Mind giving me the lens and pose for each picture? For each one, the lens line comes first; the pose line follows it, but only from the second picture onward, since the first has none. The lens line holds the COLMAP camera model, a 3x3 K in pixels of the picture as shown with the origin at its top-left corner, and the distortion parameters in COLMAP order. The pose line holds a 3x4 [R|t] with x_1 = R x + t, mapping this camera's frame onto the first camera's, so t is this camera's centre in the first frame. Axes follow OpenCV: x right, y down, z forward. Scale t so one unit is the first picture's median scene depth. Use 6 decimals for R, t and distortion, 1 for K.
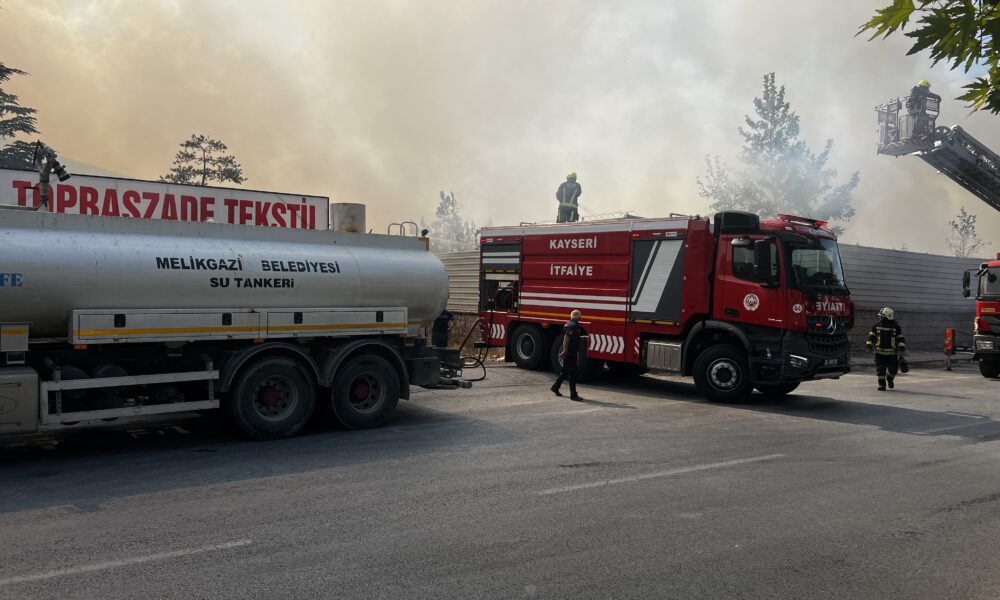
lens RADIAL K [[758.8, 0, 499.3], [0, 758.8, 304.4], [0, 0, 1]] dist [0.062659, -0.004005]
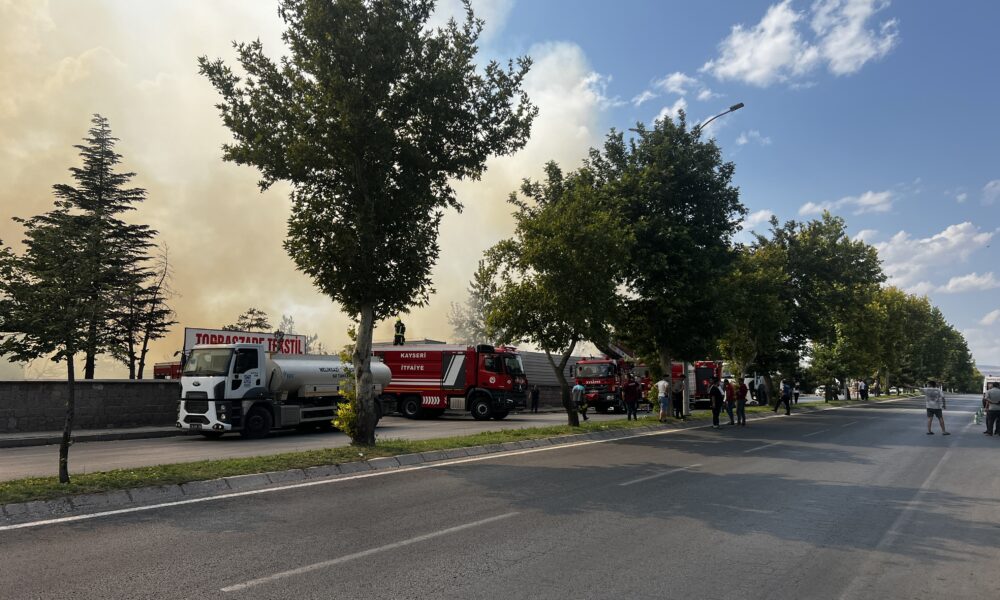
lens RADIAL K [[758.8, 0, 499.9], [0, 758.8, 298.7], [0, 0, 1]] dist [0.062659, -0.004005]
pose [[0.917824, 0.022153, 0.396368, -0.601703], [0.026711, 0.992733, -0.117335, 0.023775], [-0.396087, 0.118281, 0.910563, -1.236616]]
